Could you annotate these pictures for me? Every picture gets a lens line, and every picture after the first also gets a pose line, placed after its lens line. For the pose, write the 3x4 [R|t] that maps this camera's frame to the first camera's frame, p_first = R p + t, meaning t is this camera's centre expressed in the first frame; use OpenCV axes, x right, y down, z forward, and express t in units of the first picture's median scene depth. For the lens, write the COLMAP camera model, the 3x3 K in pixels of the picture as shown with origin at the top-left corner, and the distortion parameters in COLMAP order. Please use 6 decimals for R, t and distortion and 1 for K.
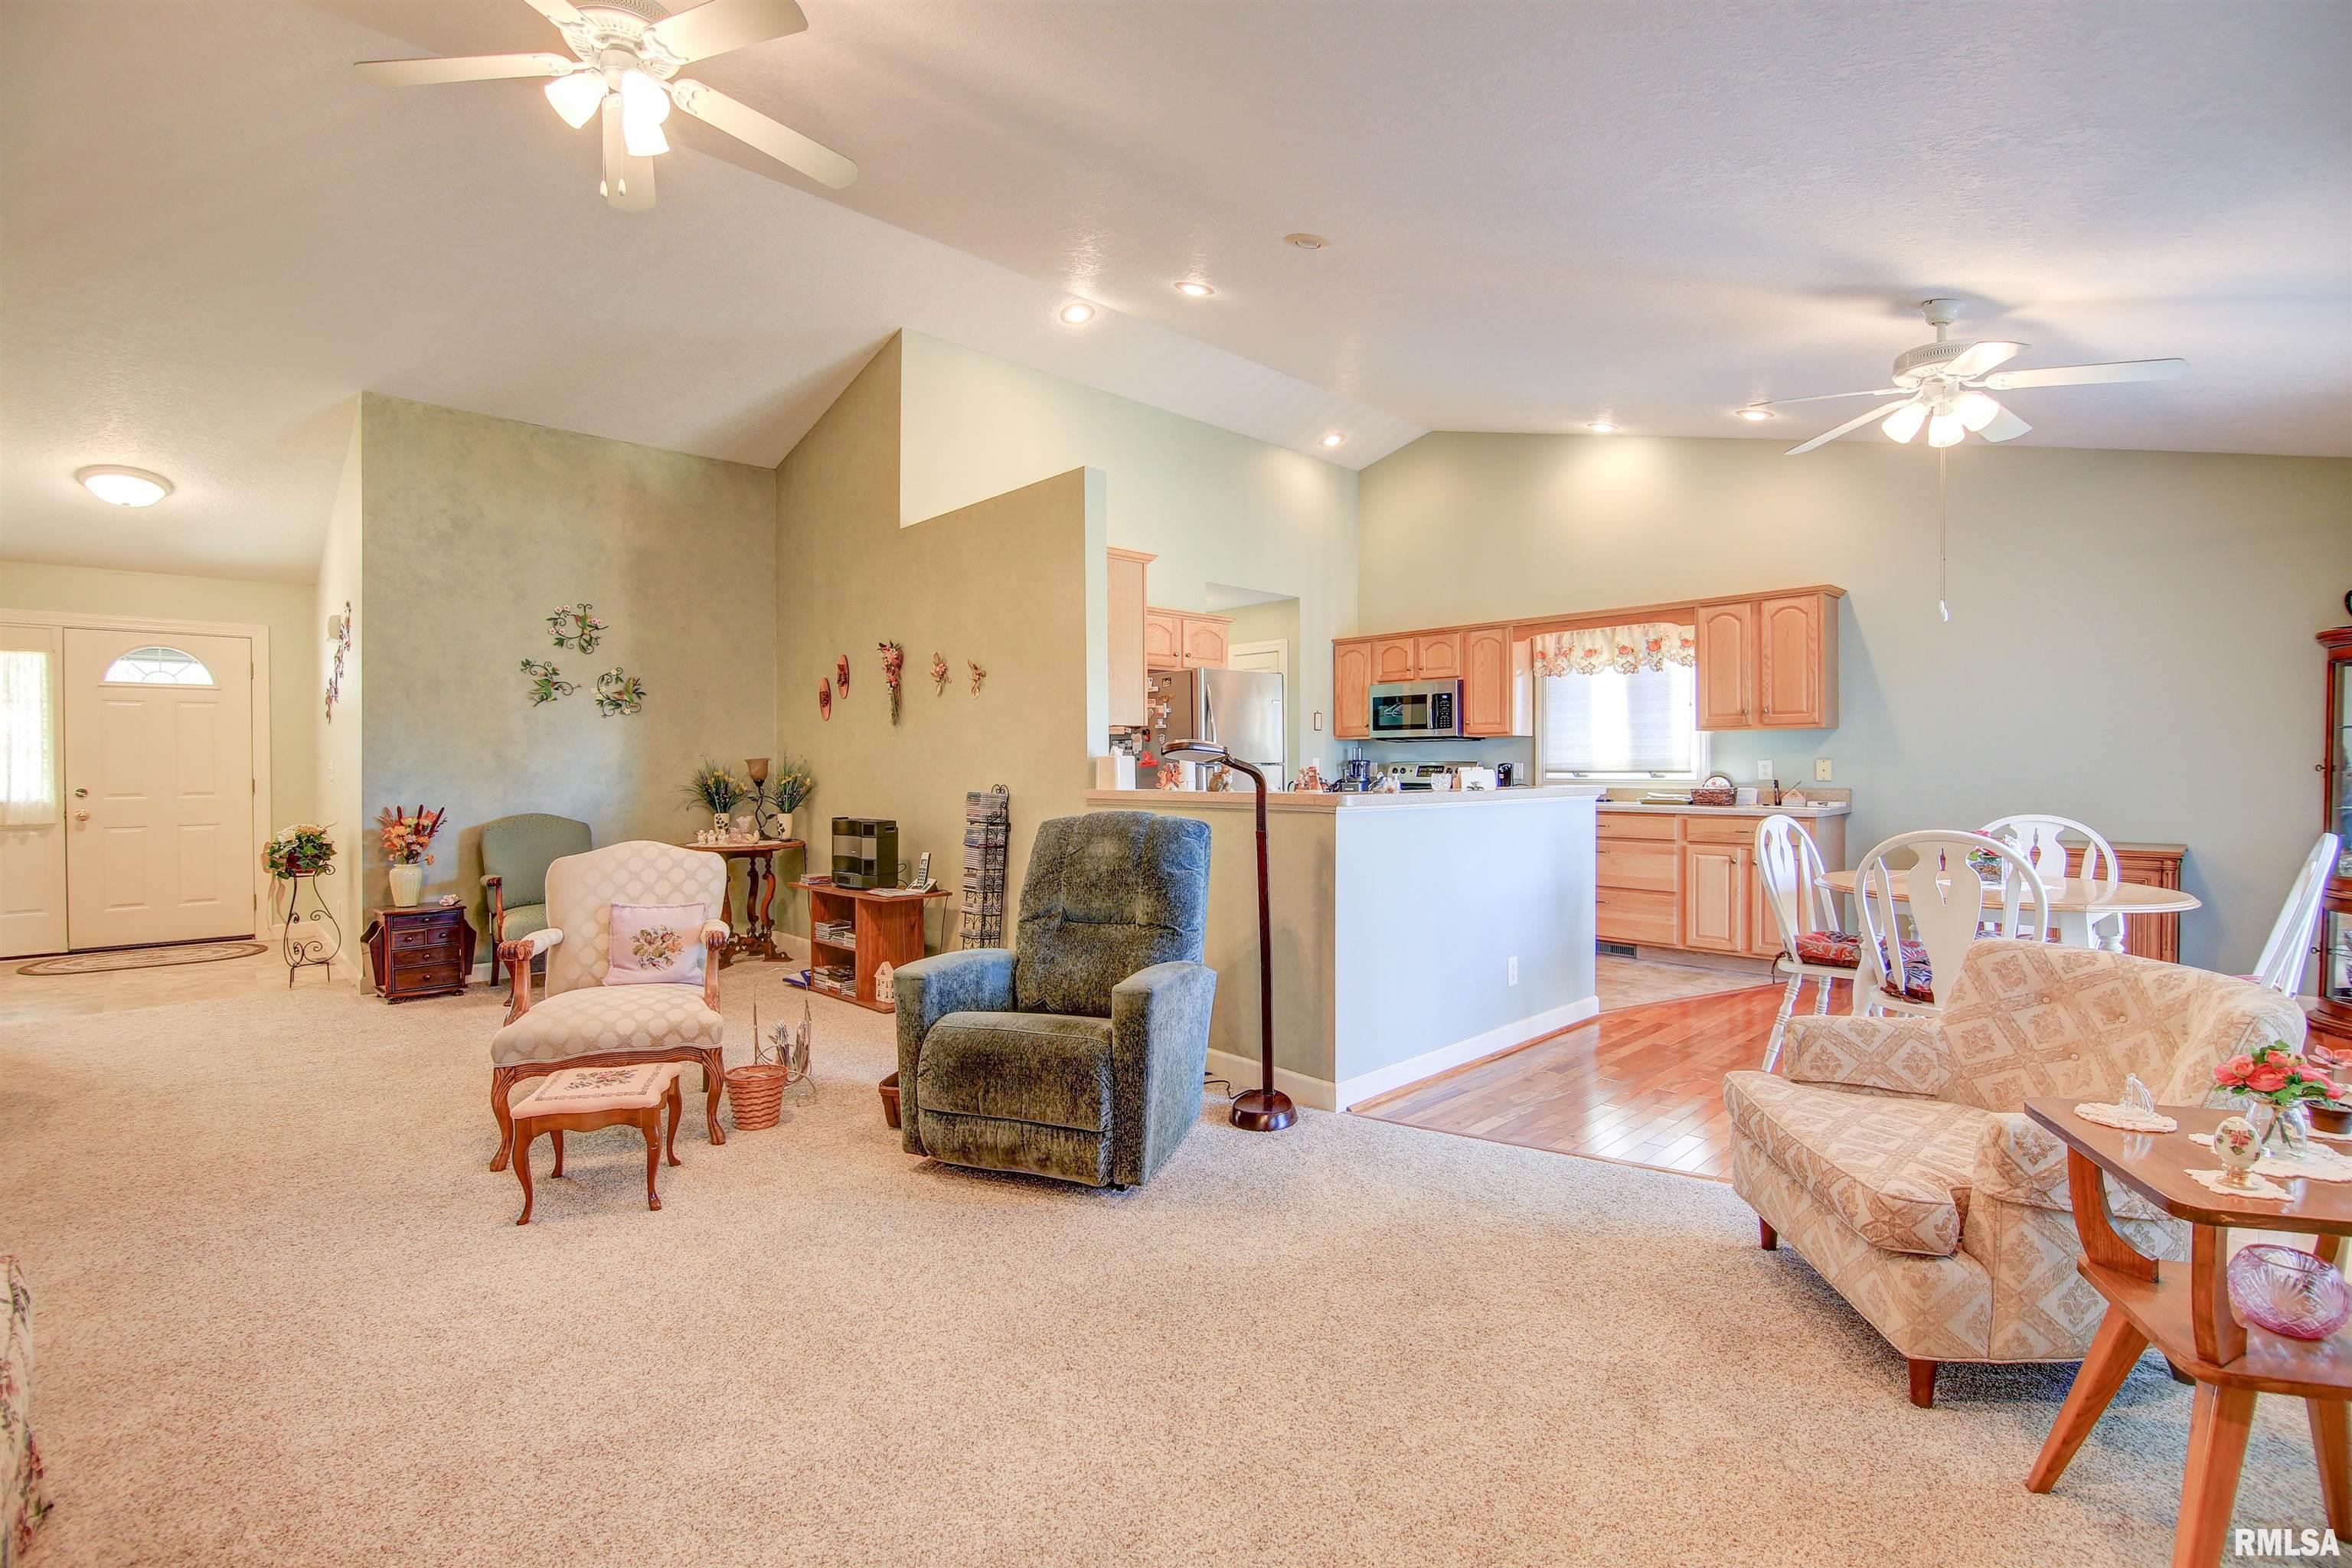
lens RADIAL K [[1043.8, 0, 1168.0], [0, 1043.8, 772.8], [0, 0, 1]] dist [-0.002212, -0.008245]
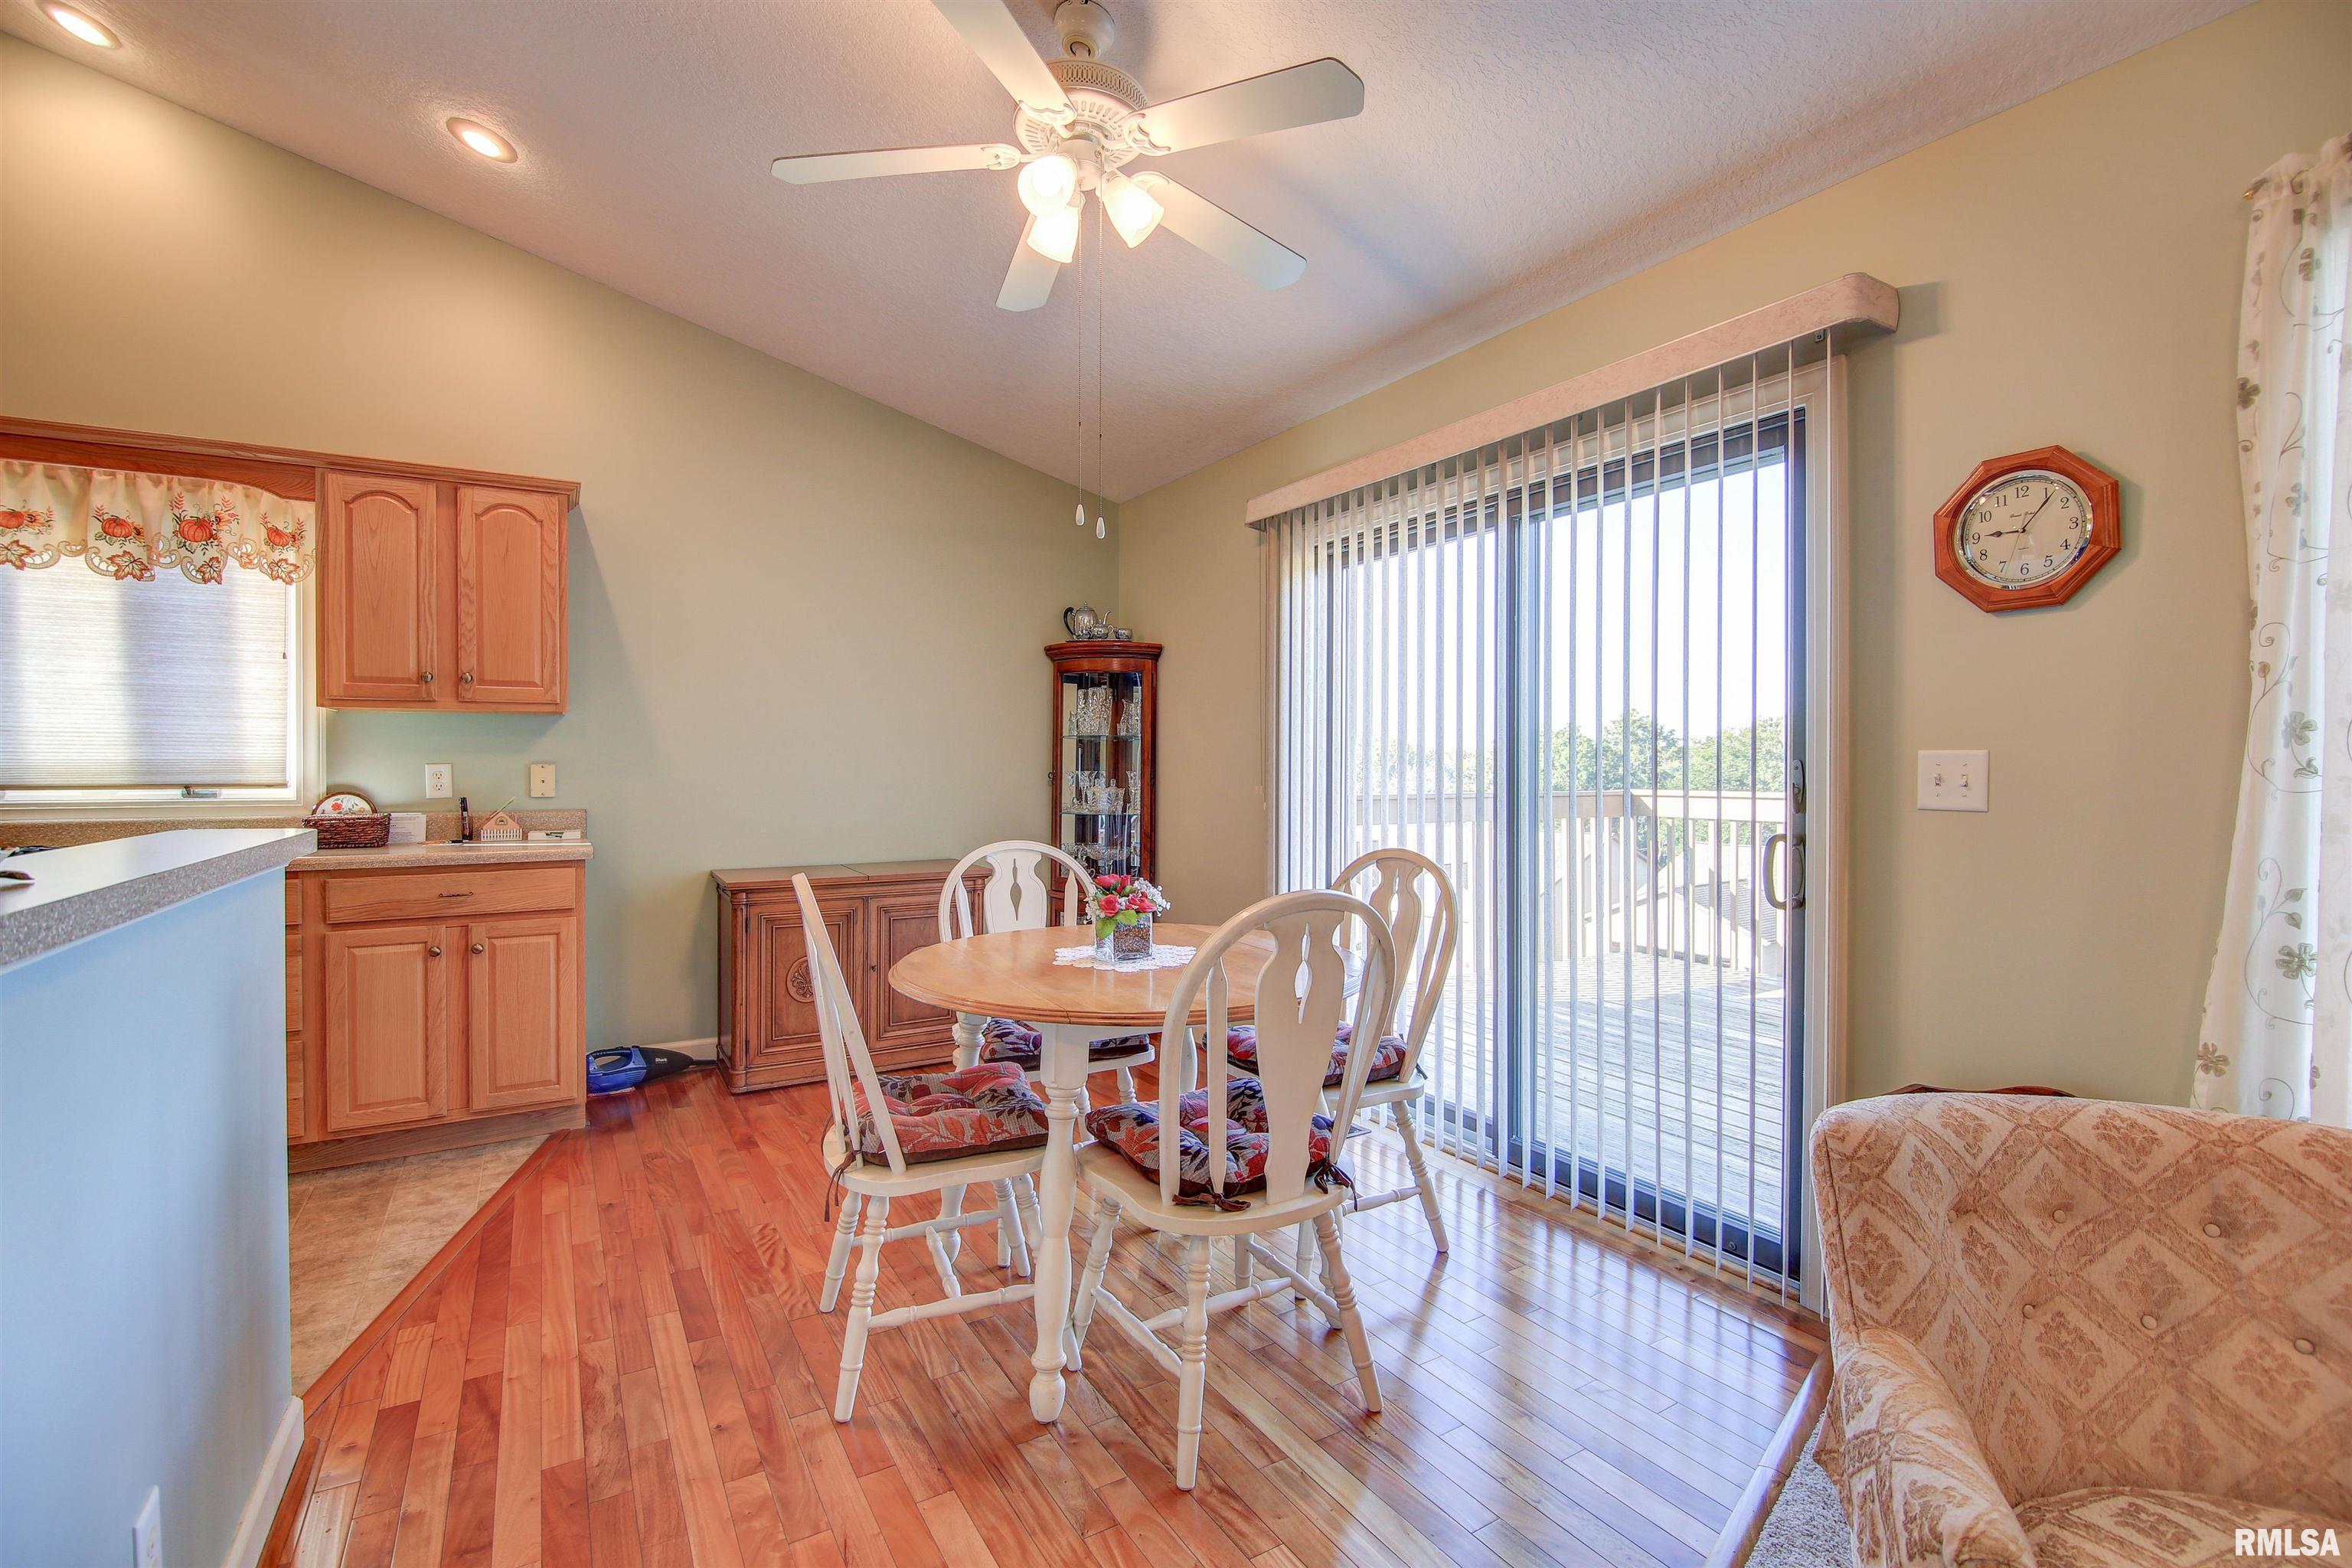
lens RADIAL K [[1043.8, 0, 1168.0], [0, 1043.8, 772.8], [0, 0, 1]] dist [-0.002212, -0.008245]
pose [[0.208706, 0.000714, 0.977978, 0.090198], [0.005966, 0.999980, -0.002003, -0.003637], [-0.977960, 0.006253, 0.208697, 0.481676]]
